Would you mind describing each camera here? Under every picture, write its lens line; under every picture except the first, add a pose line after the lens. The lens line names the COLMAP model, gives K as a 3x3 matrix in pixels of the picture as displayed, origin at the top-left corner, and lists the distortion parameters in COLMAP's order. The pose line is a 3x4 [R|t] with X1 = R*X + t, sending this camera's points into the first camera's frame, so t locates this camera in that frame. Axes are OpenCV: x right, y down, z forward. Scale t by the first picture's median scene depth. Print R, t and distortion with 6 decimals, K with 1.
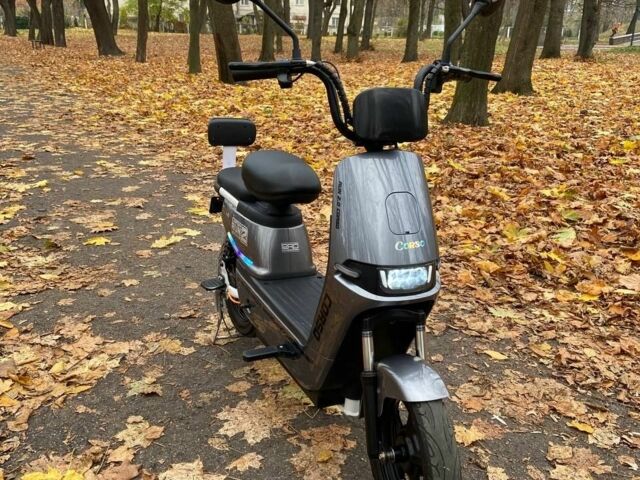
lens RADIAL K [[629.3, 0, 322.4], [0, 629.3, 241.6], [0, 0, 1]] dist [0.106061, -0.103420]
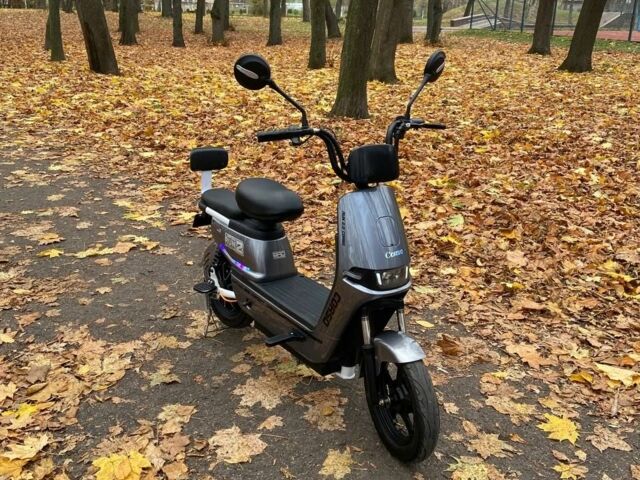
lens RADIAL K [[629.3, 0, 322.4], [0, 629.3, 241.6], [0, 0, 1]] dist [0.106061, -0.103420]
pose [[0.975736, -0.068830, 0.207848, -0.155106], [0.061332, 0.997220, 0.042316, -0.044900], [-0.210183, -0.028542, 0.977245, -0.173097]]
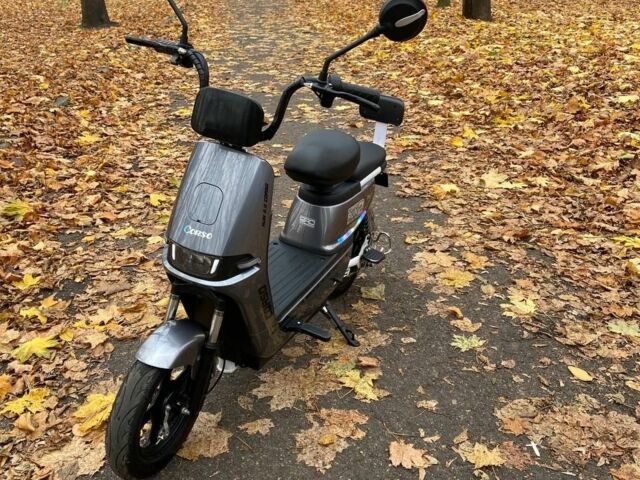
lens RADIAL K [[629.3, 0, 322.4], [0, 629.3, 241.6], [0, 0, 1]] dist [0.106061, -0.103420]
pose [[0.918456, 0.137333, -0.370917, 0.195747], [-0.098758, 0.987708, 0.121160, -0.058650], [0.382997, -0.074649, 0.920729, 0.049536]]
